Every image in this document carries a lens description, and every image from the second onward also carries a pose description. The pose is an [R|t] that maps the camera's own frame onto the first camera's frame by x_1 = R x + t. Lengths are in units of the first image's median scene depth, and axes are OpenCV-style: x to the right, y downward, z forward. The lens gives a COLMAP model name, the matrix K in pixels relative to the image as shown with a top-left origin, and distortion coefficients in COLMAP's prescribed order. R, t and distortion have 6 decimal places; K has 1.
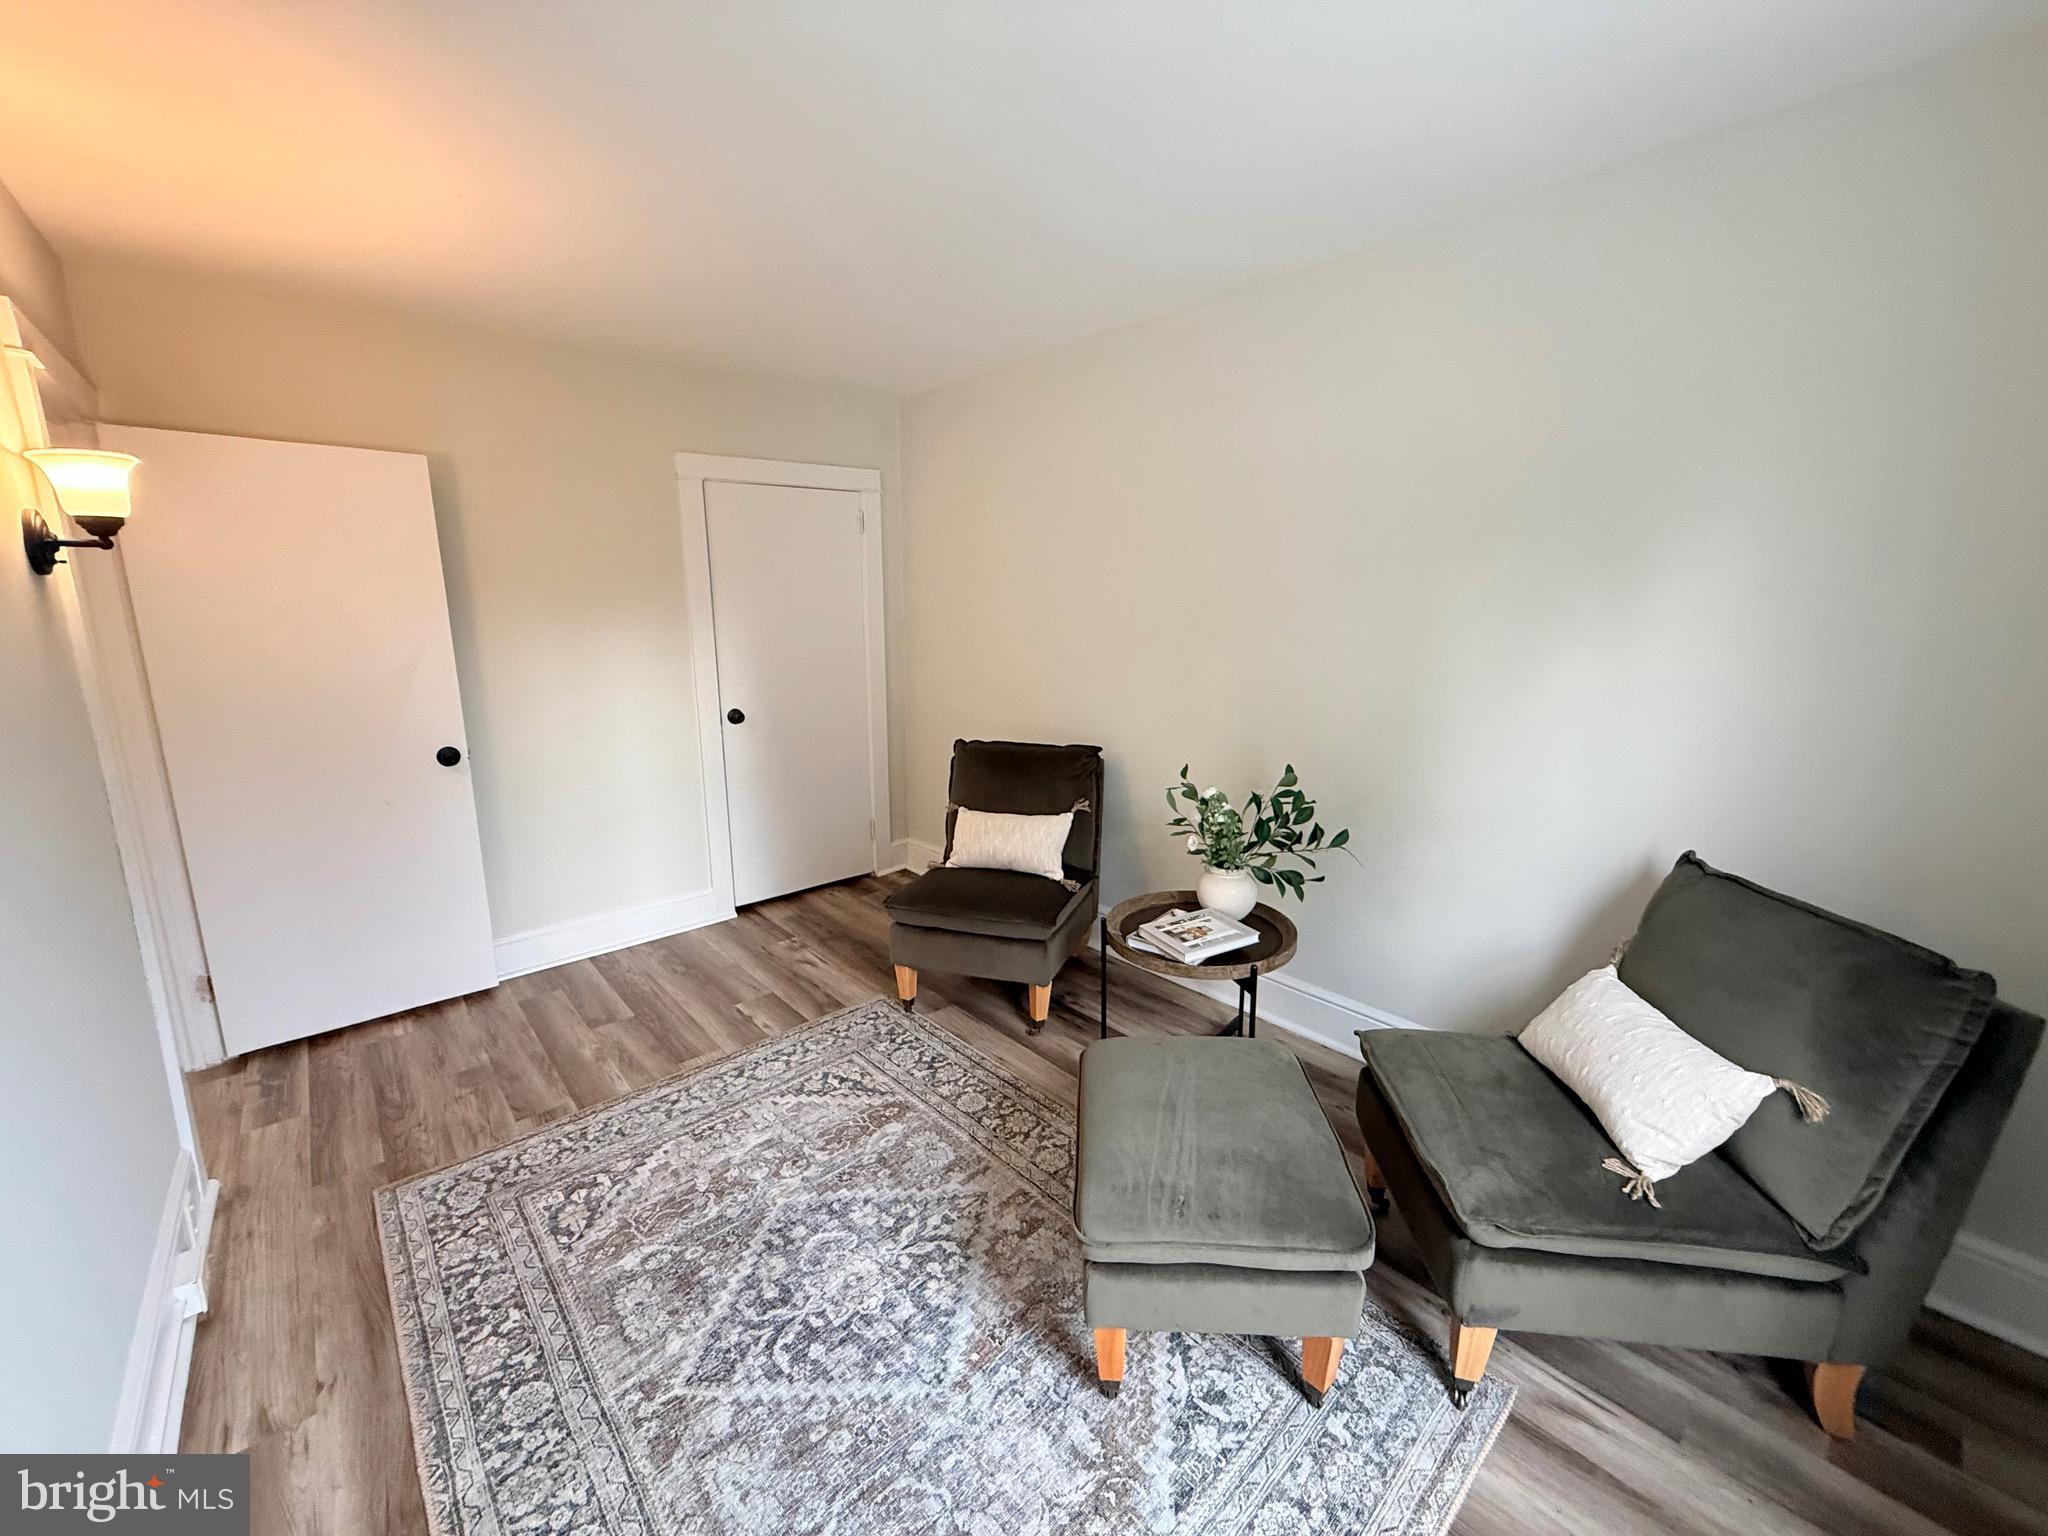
lens RADIAL K [[810.7, 0, 1022.3], [0, 810.7, 763.5], [0, 0, 1]] dist [0.000161, 0.000107]
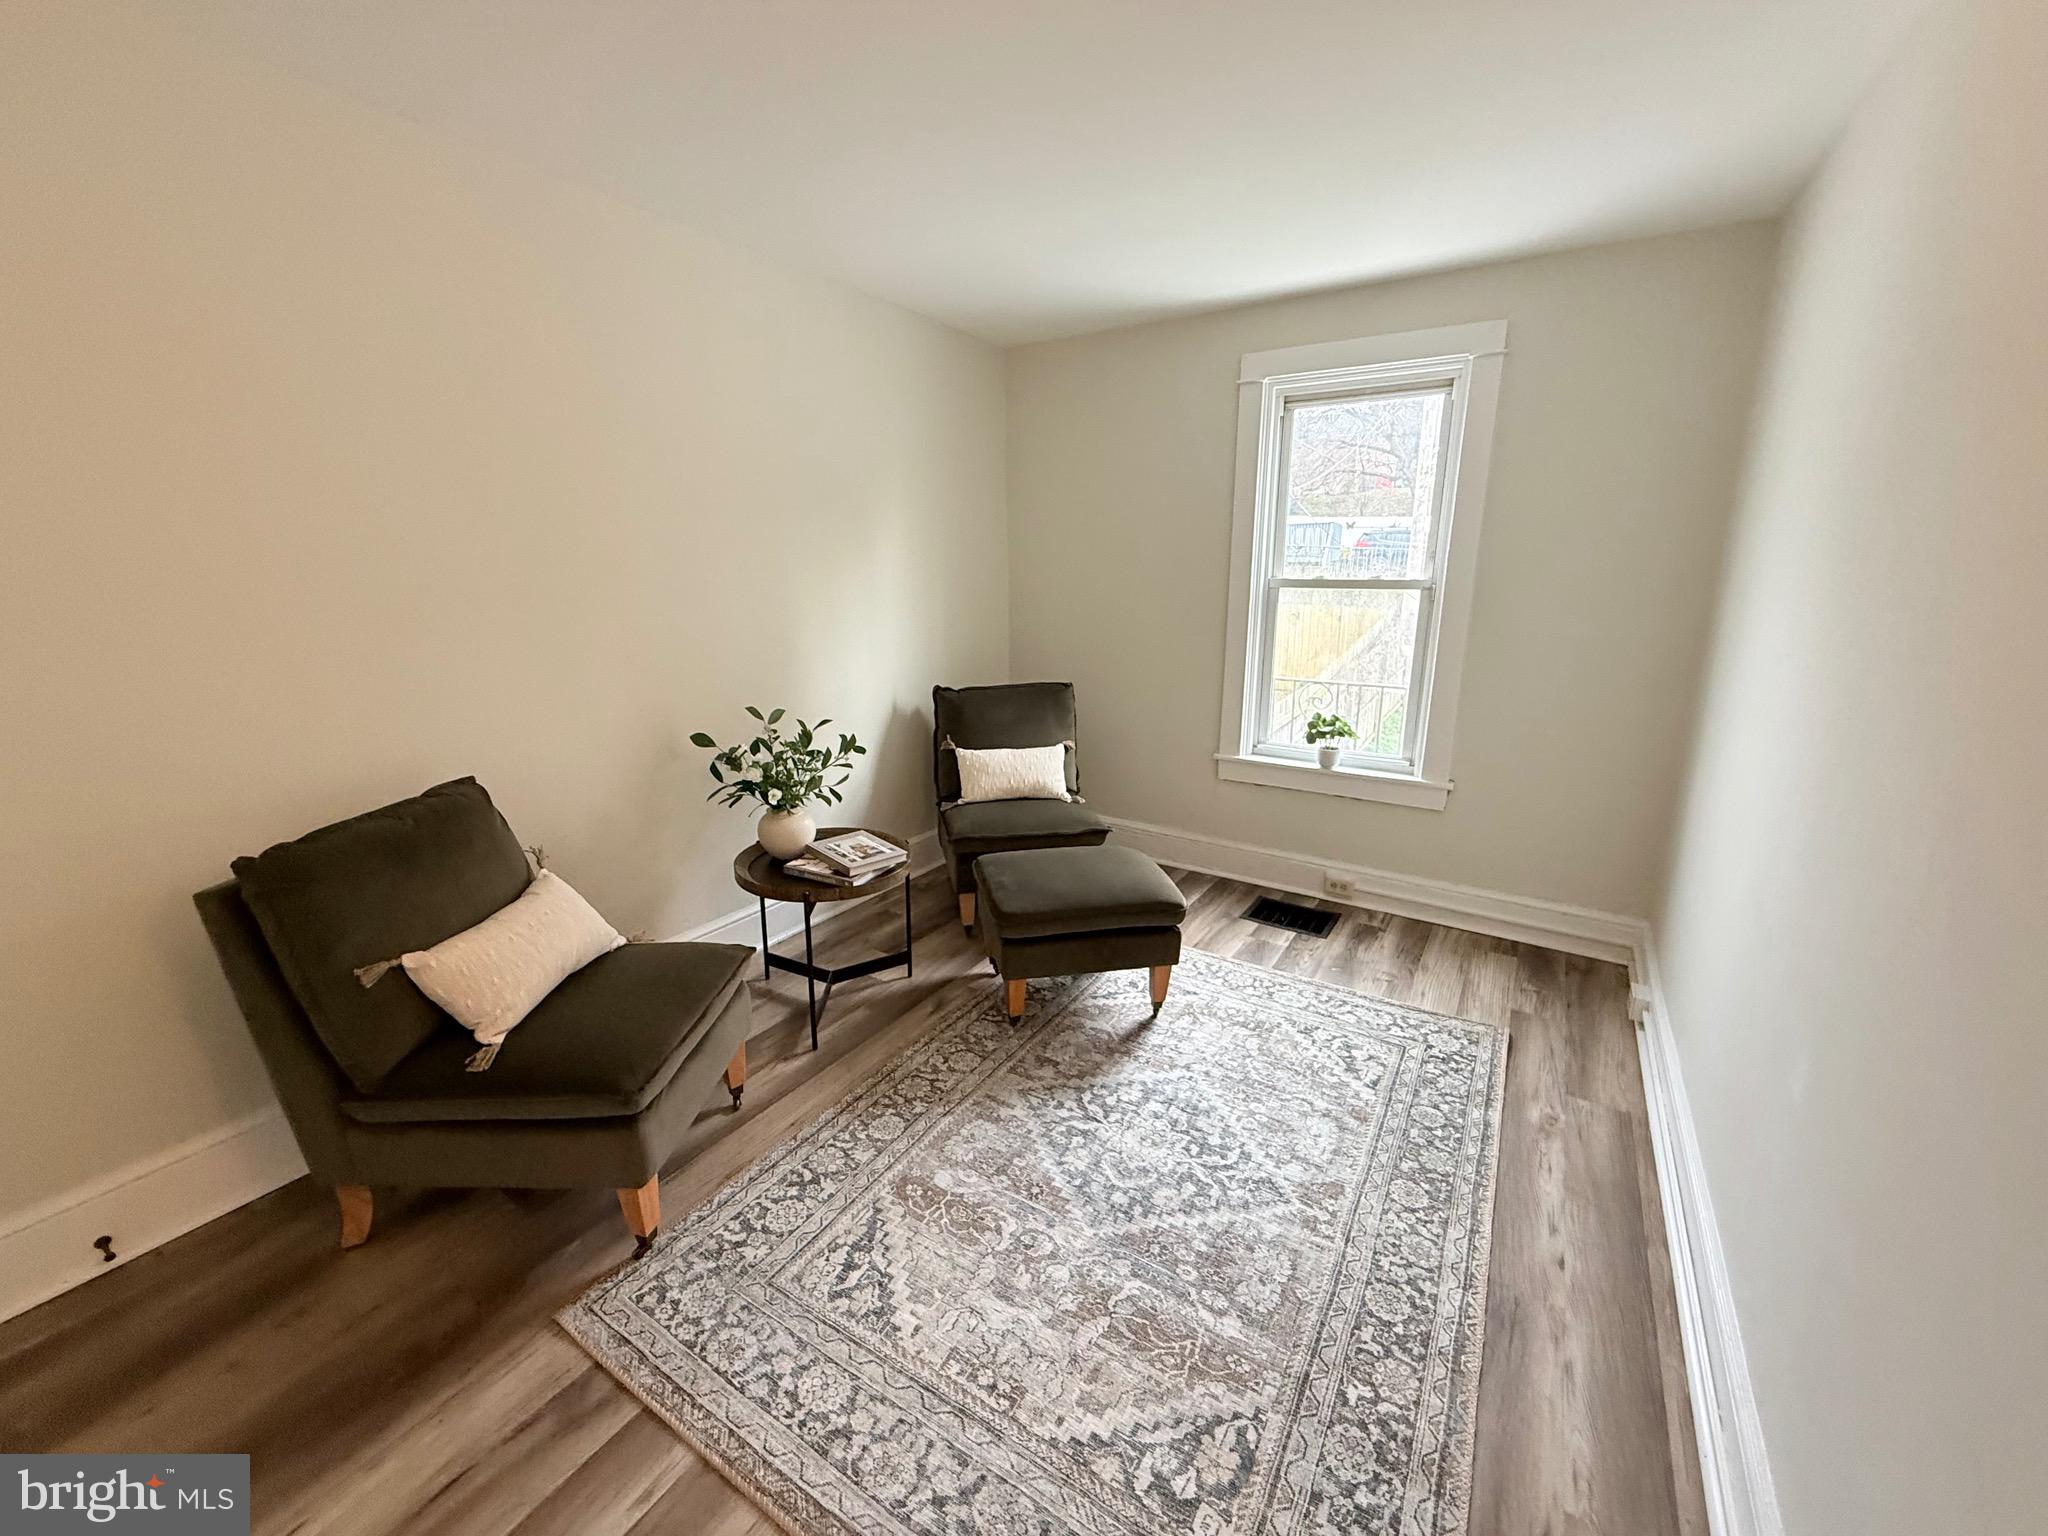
lens RADIAL K [[810.7, 0, 1023.6], [0, 810.7, 765.5], [0, 0, 1]] dist [0.000161, 0.000107]
pose [[-0.269794, -0.228427, 0.935432, -1.124031], [0.191140, 0.939419, 0.284529, -0.230604], [-0.943757, 0.255562, -0.209788, 1.275869]]
